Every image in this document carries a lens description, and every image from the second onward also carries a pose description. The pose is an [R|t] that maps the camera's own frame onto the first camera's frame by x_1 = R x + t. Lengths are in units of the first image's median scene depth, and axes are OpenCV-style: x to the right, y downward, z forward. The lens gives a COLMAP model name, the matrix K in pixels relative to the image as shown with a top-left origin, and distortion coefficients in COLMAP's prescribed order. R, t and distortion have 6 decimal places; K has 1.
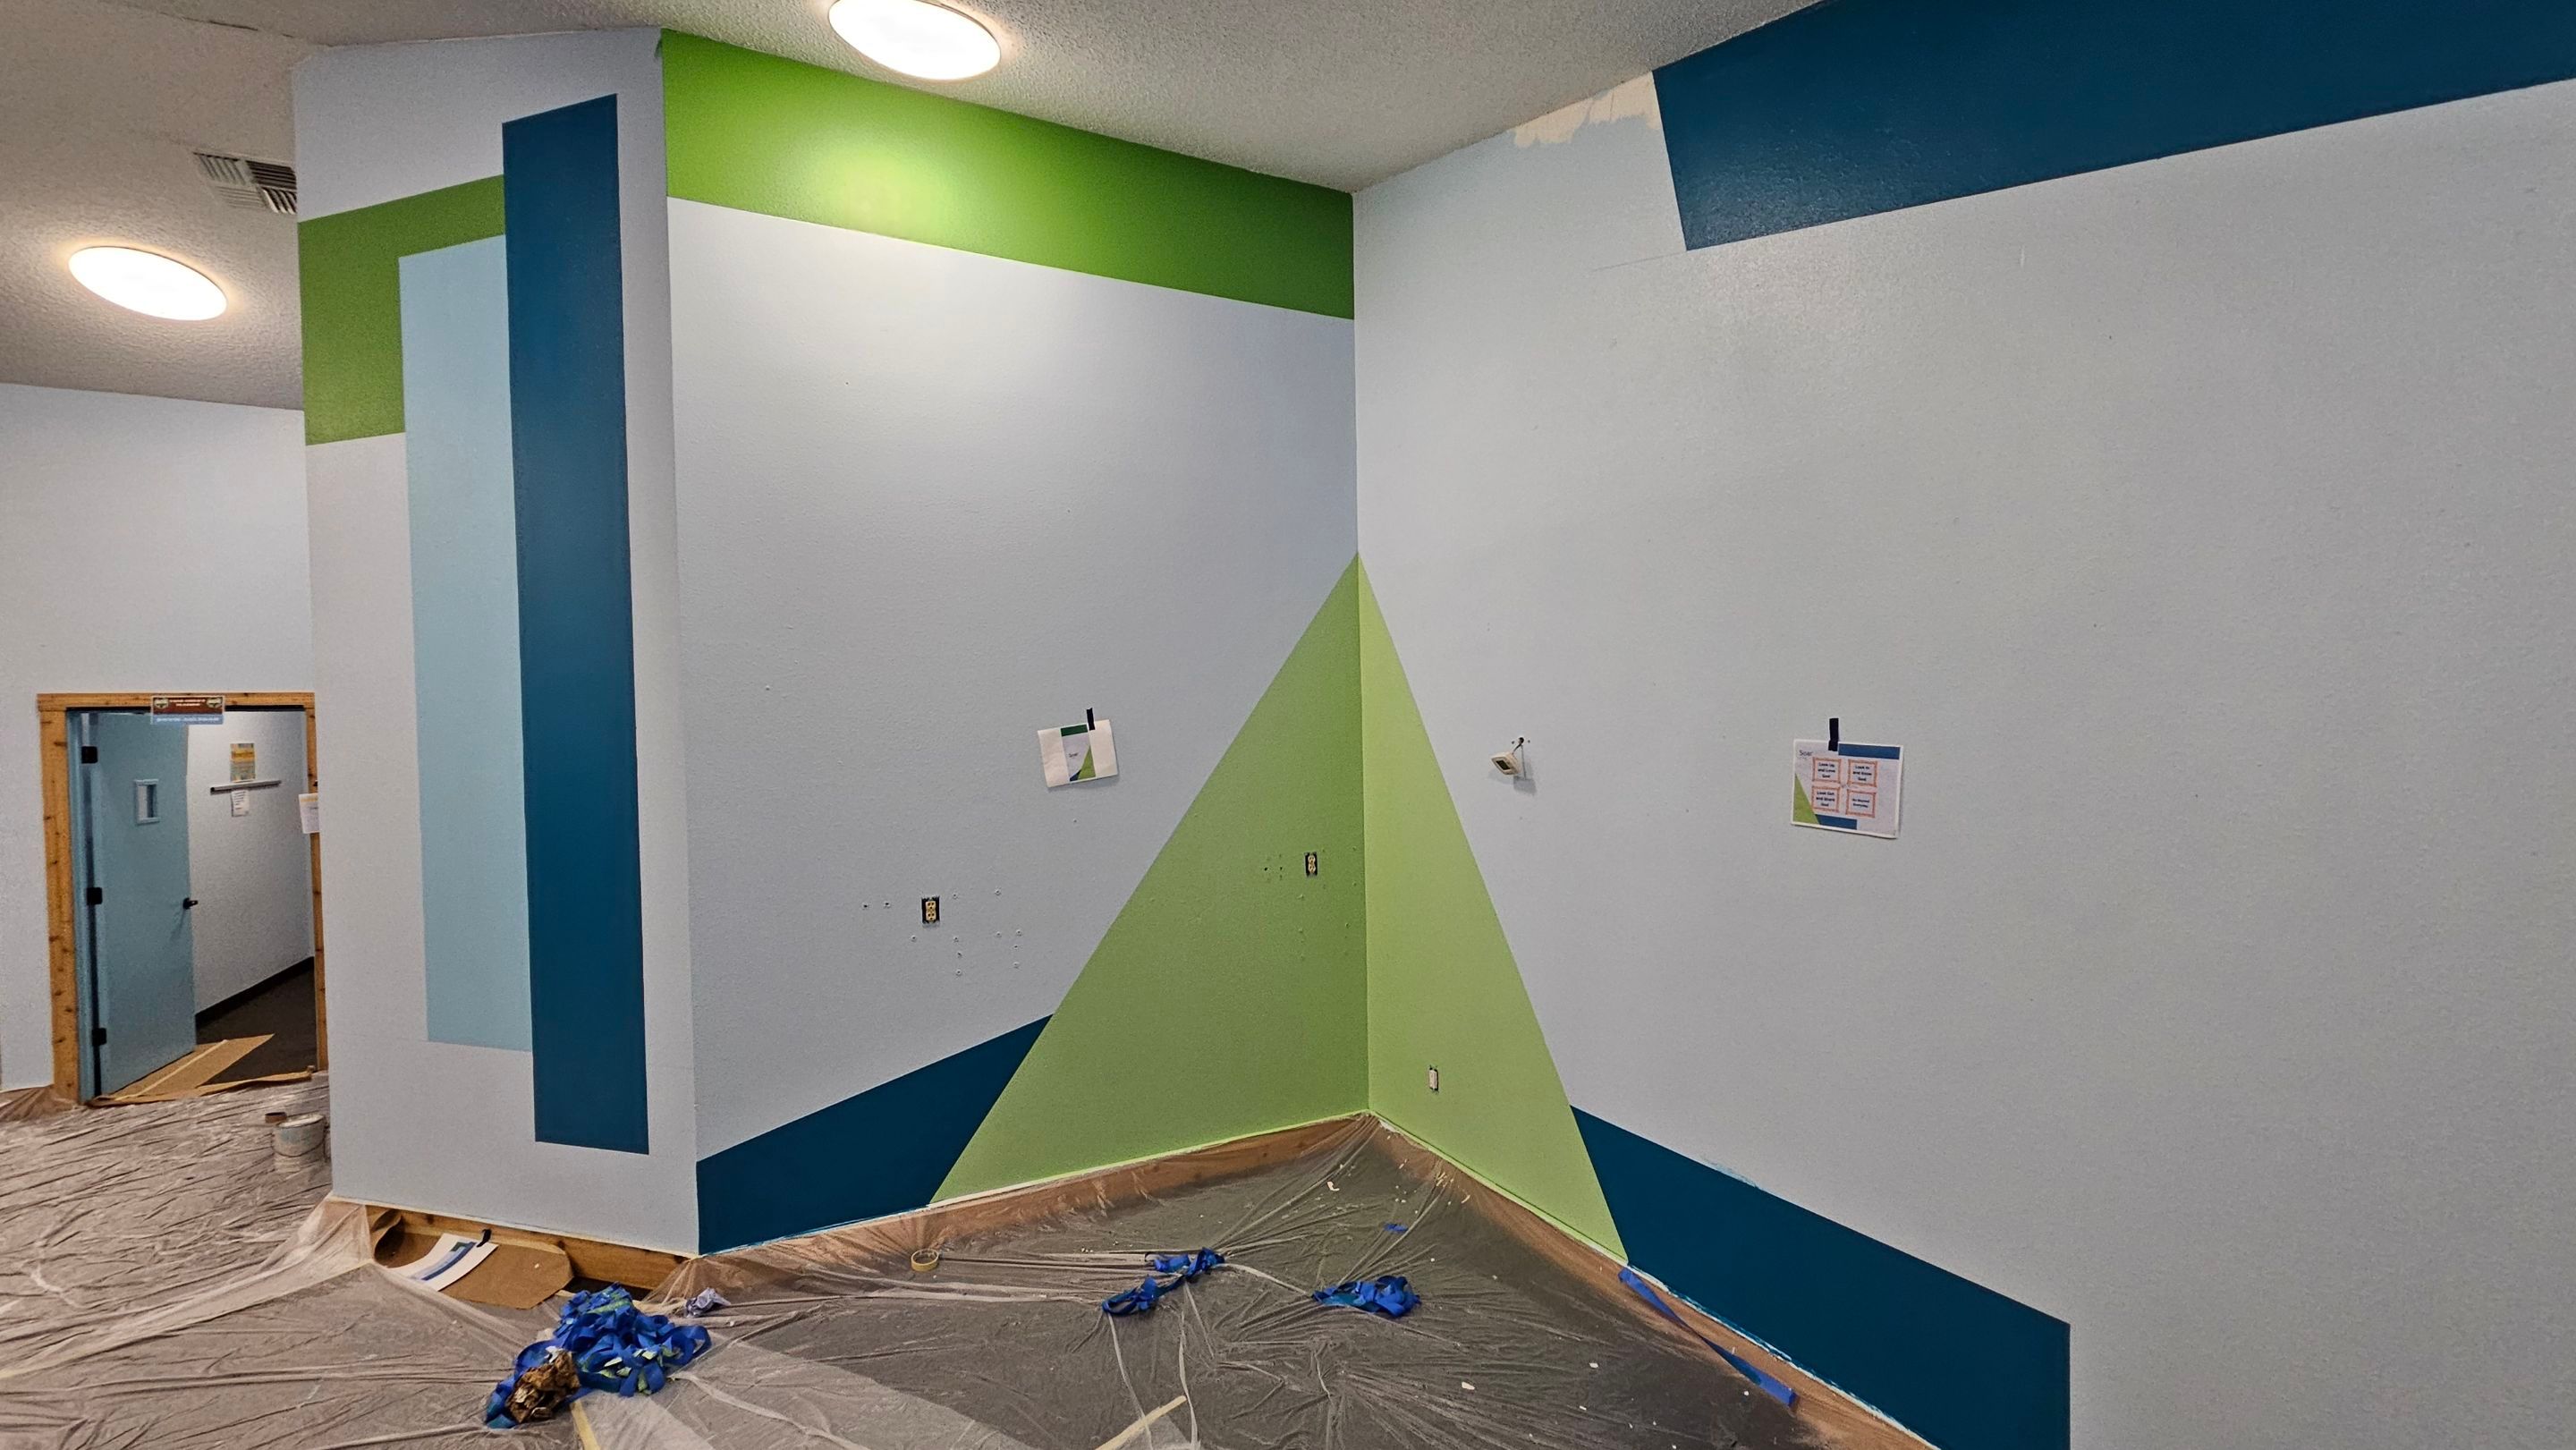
lens RADIAL K [[1051.3, 0, 1276.8], [0, 1051.3, 730.2], [0, 0, 1]] dist [0.001810, 0.000193]
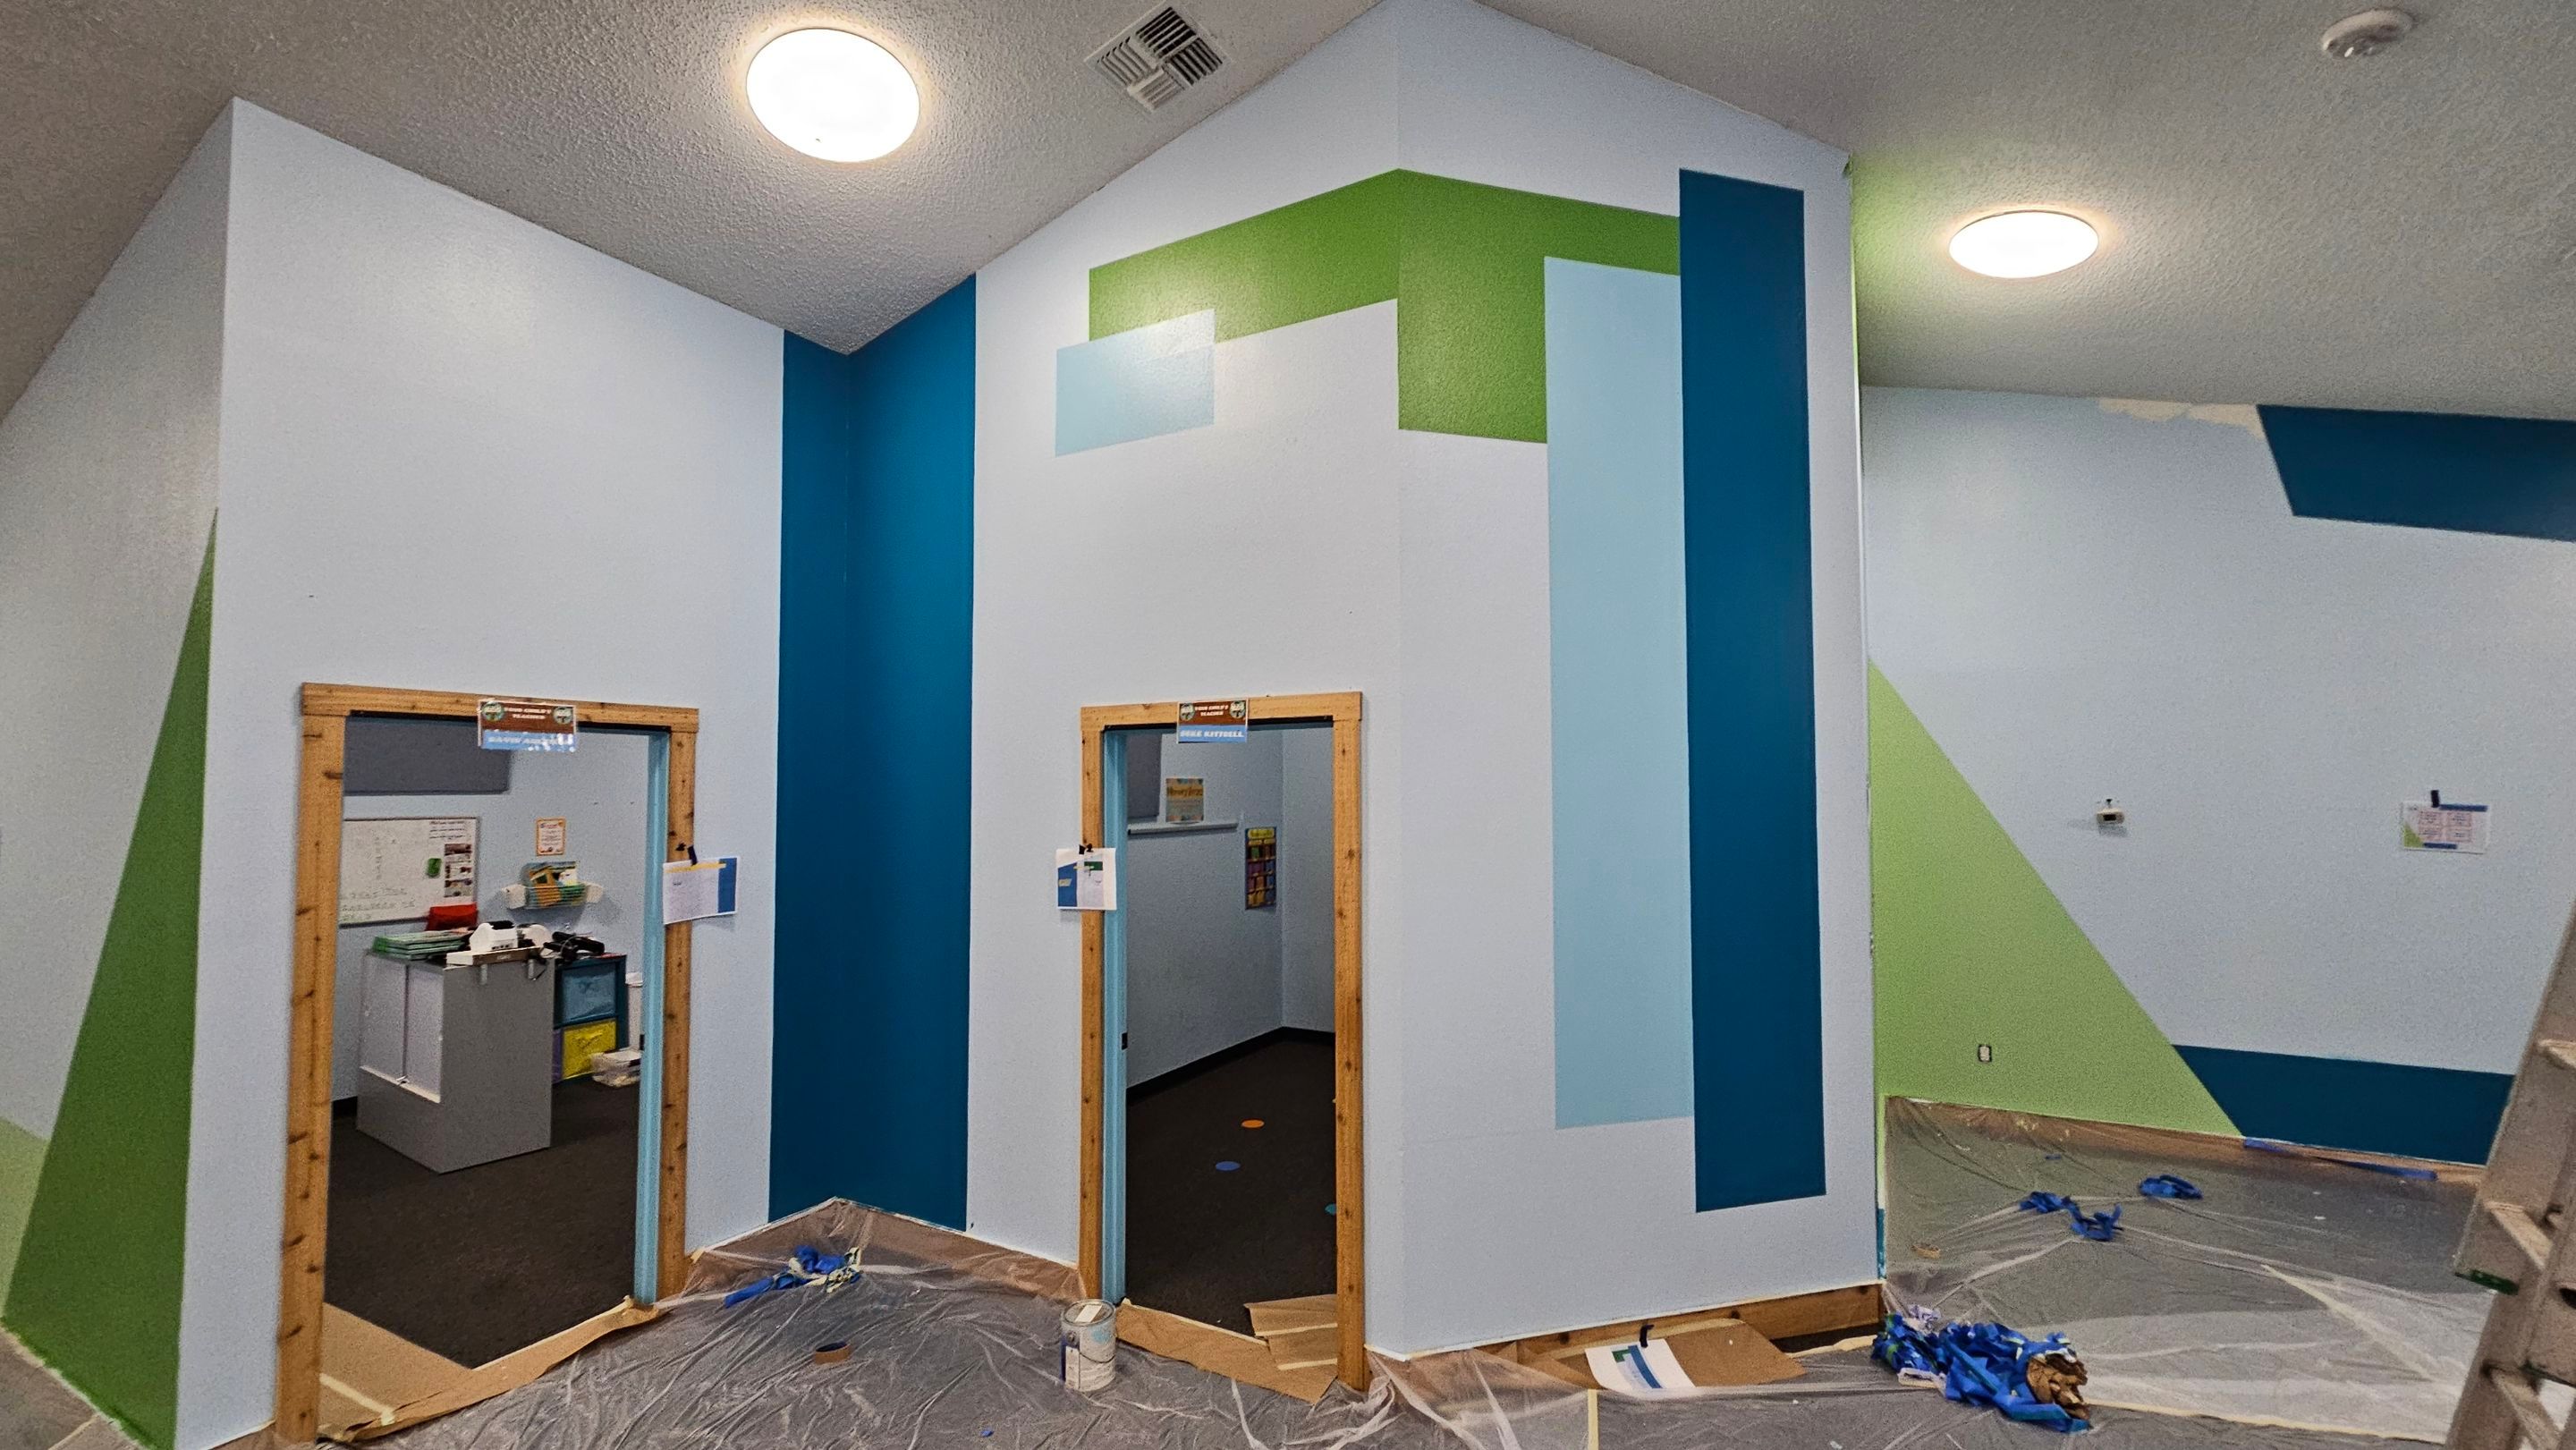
lens RADIAL K [[1051.3, 0, 1277.9], [0, 1051.3, 731.8], [0, 0, 1]] dist [0.001810, 0.000193]
pose [[0.836886, 0.049623, 0.545124, -1.564861], [-0.014724, 0.997563, -0.068204, 0.030719], [-0.547179, 0.049053, 0.835577, 0.398542]]
